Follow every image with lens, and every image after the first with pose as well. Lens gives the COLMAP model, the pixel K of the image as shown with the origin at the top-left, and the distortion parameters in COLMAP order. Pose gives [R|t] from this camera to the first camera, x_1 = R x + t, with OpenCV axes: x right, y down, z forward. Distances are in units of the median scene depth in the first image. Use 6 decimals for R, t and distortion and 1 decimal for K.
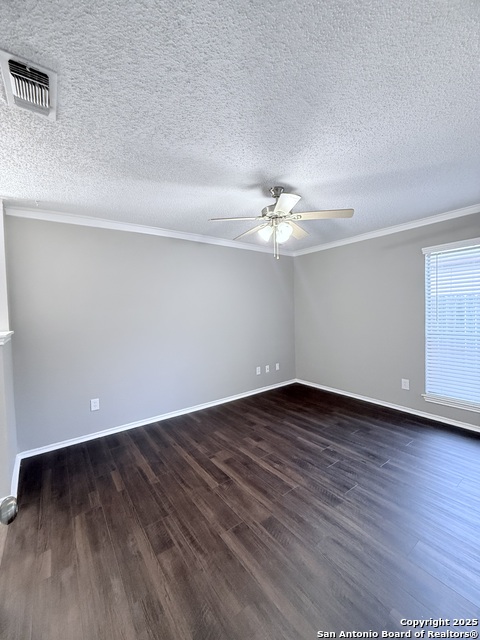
lens RADIAL K [[255.9, 0, 239.6], [0, 255.9, 318.1], [0, 0, 1]] dist [-0.001015, 0.000338]
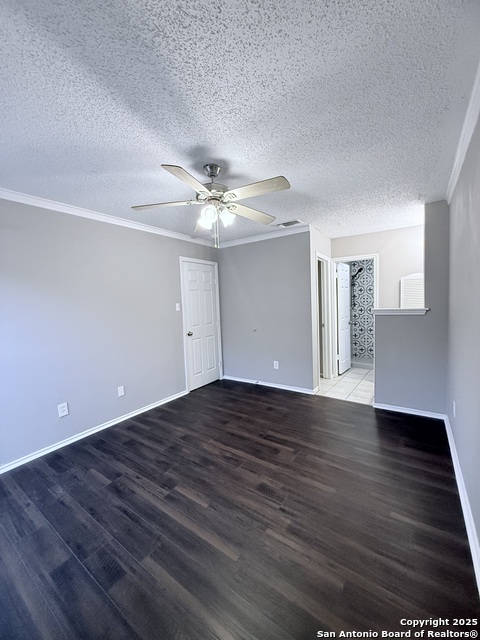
lens RADIAL K [[255.9, 0, 239.6], [0, 255.9, 318.1], [0, 0, 1]] dist [-0.001015, 0.000338]
pose [[-0.943384, 0.085455, -0.320505, 0.361010], [0.056585, 0.993542, 0.098349, -0.069699], [0.326839, 0.074645, -0.942128, 1.813704]]
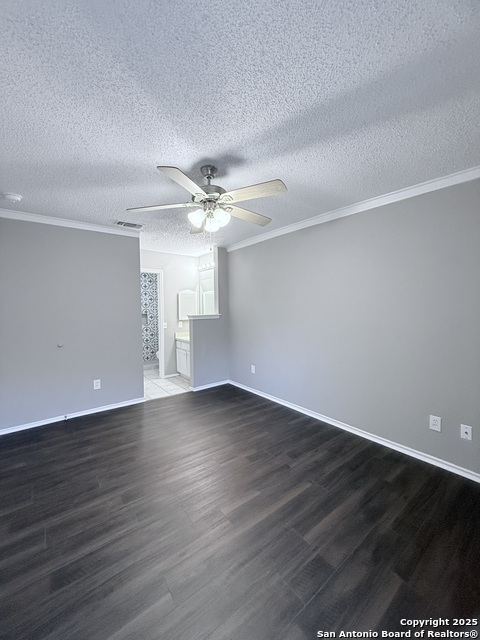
lens RADIAL K [[255.9, 0, 239.6], [0, 255.9, 318.1], [0, 0, 1]] dist [-0.001015, 0.000338]
pose [[0.039247, 0.078553, -0.996137, 1.003171], [-0.023508, 0.996702, 0.077671, -0.067228], [0.998953, 0.020369, 0.040964, 1.033672]]
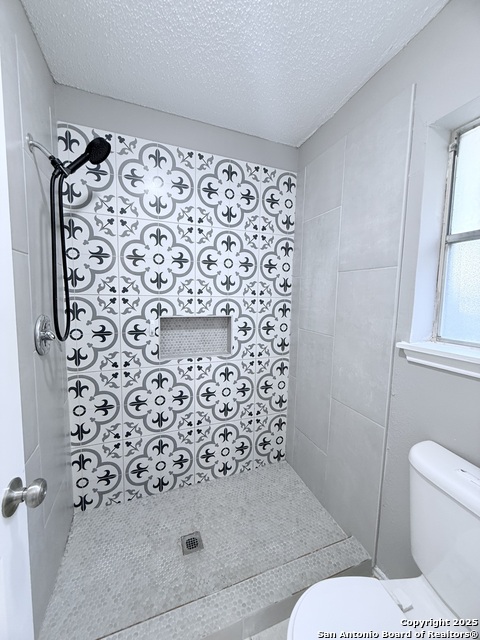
lens RADIAL K [[255.9, 0, 239.6], [0, 255.9, 318.1], [0, 0, 1]] dist [-0.001015, 0.000338]
pose [[-0.253140, 0.115412, -0.960521, -0.988040], [-0.044326, 0.990432, 0.130688, 0.024955], [0.966414, 0.075658, -0.245602, 0.387016]]
